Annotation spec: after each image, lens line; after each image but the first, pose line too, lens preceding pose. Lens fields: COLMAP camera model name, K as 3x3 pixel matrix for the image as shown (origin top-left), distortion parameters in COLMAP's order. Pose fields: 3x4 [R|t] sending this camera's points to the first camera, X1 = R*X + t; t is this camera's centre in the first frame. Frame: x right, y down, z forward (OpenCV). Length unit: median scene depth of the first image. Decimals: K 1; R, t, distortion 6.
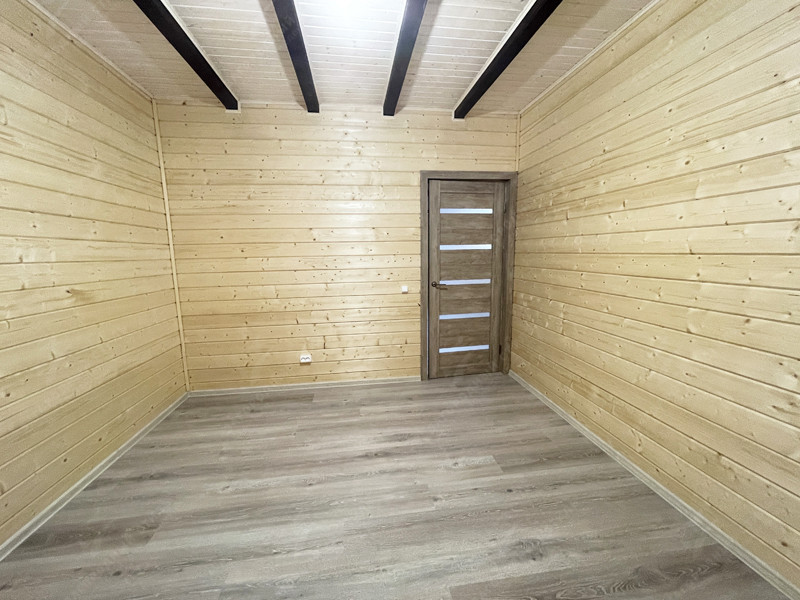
lens RADIAL K [[332.1, 0, 396.6], [0, 332.1, 299.7], [0, 0, 1]] dist [-0.001697, 0.000667]
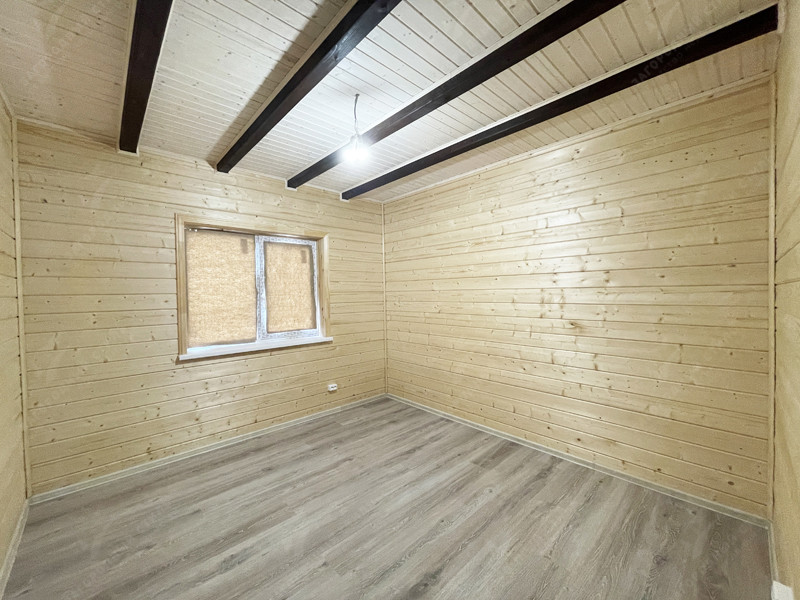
lens RADIAL K [[332.1, 0, 396.6], [0, 332.1, 299.7], [0, 0, 1]] dist [-0.001697, 0.000667]
pose [[-0.823896, 0.038369, -0.565441, 0.440465], [-0.055123, 0.987550, 0.147331, -0.293259], [0.564054, 0.152554, -0.811523, 1.707667]]
